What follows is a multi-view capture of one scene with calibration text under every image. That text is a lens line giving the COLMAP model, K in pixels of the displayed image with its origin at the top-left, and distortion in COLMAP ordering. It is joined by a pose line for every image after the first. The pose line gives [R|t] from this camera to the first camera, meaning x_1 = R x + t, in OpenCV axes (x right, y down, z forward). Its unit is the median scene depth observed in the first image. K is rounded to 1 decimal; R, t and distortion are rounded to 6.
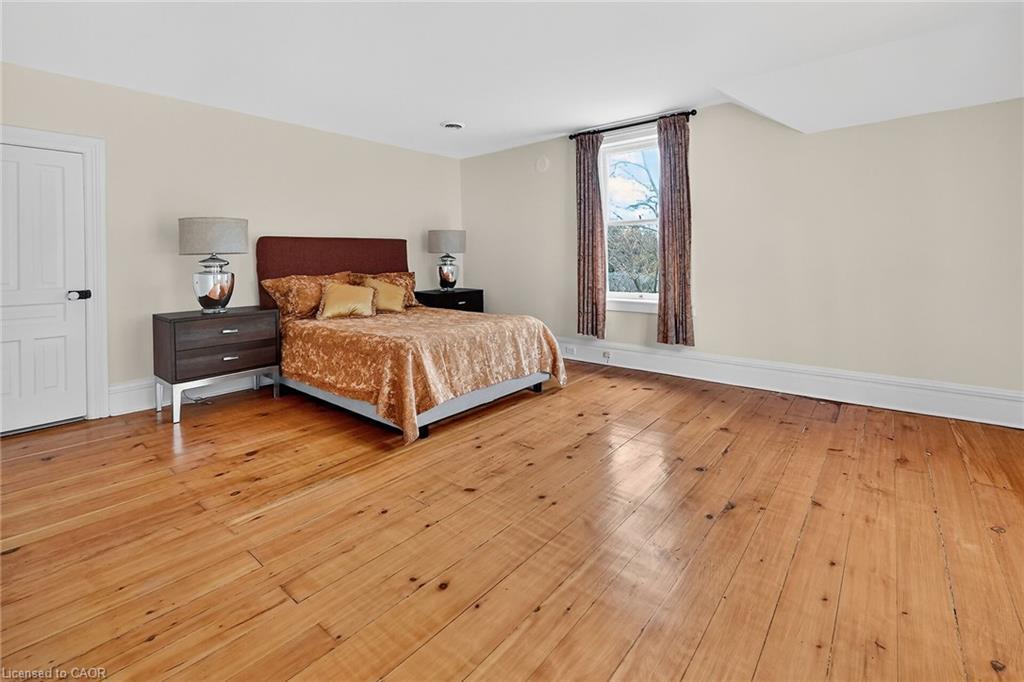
lens RADIAL K [[446.7, 0, 512.0], [0, 446.7, 341.0], [0, 0, 1]] dist [-0.001256, -0.000153]
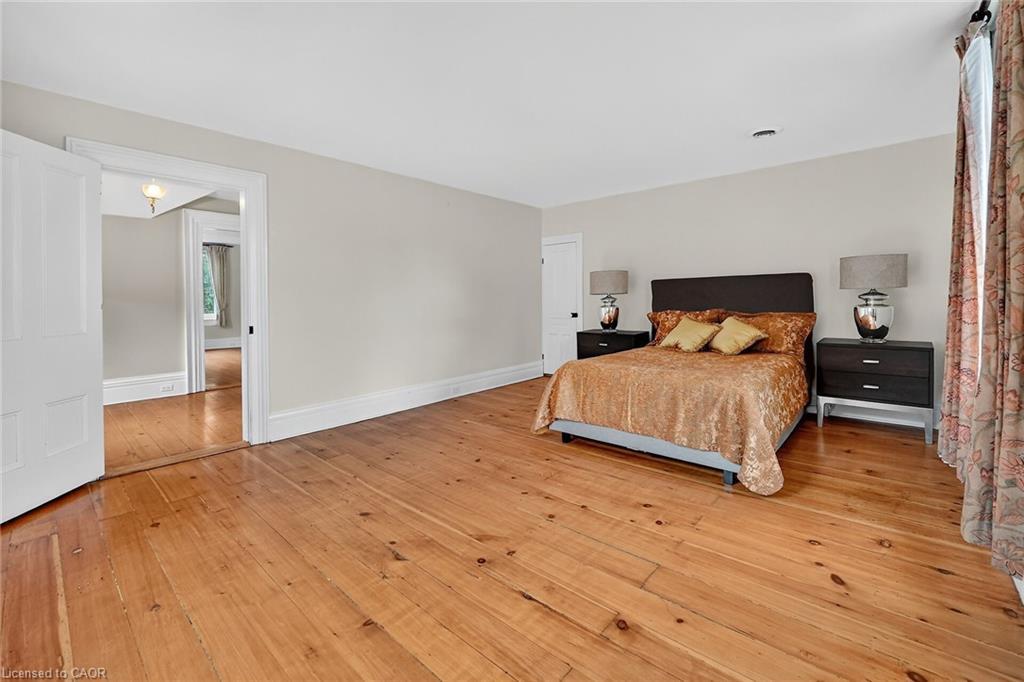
lens RADIAL K [[431.8, 0, 512.0], [0, 431.8, 341.0], [0, 0, 1]] dist [-0.000743, -0.000090]
pose [[-0.018440, 0.110208, -0.993737, 0.658704], [-0.169199, 0.979227, 0.111739, -0.115093], [0.985409, 0.170200, 0.000590, 0.548054]]
